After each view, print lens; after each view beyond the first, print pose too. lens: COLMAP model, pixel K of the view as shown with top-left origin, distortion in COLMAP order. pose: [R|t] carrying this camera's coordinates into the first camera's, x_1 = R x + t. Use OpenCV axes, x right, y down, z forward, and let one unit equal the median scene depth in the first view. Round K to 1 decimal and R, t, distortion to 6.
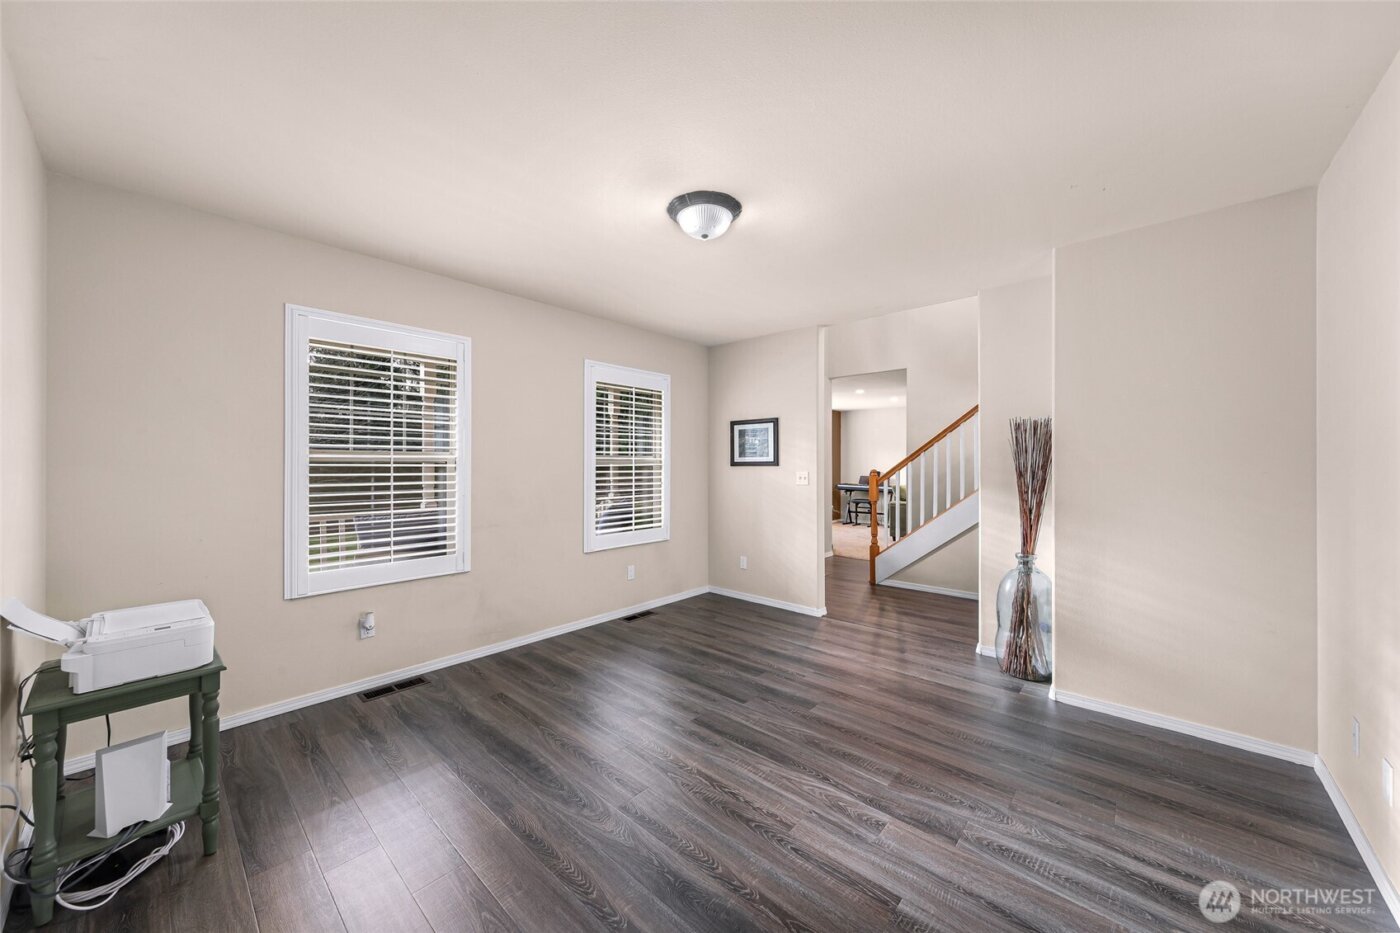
lens RADIAL K [[501.3, 0, 700.0], [0, 501.3, 466.5], [0, 0, 1]] dist [0.000661, 0.000019]
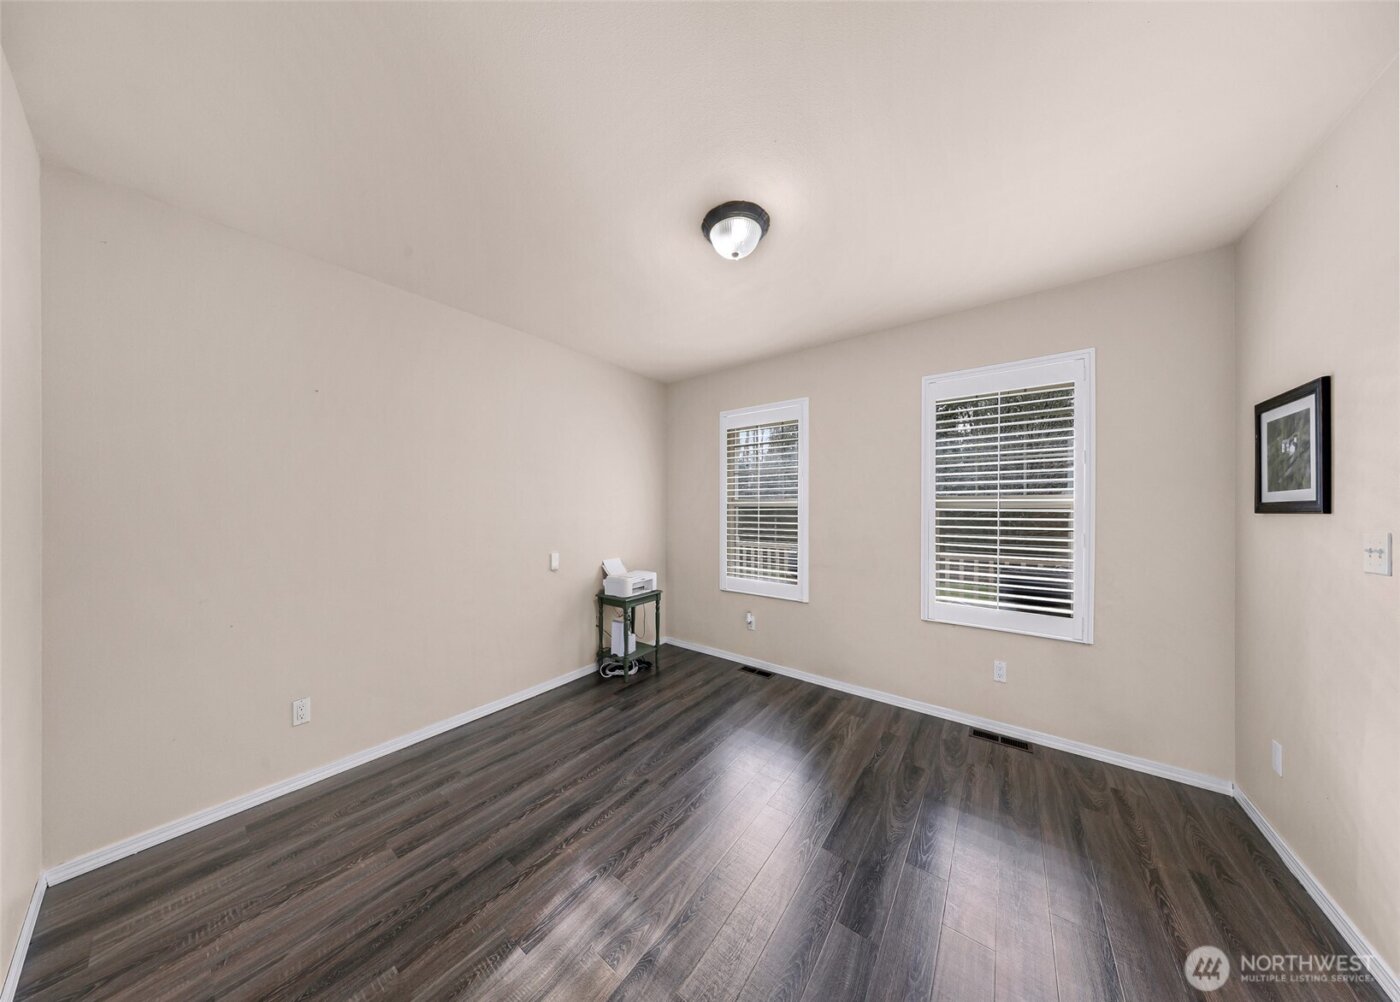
lens RADIAL K [[649.8, 0, 700.0], [0, 649.8, 501.0], [0, 0, 1]] dist [-0.000852, -0.000229]
pose [[-0.145891, -0.010382, -0.989246, 0.984103], [-0.003598, 0.999944, -0.009963, -0.005405], [0.989294, 0.002106, -0.145920, 0.927055]]
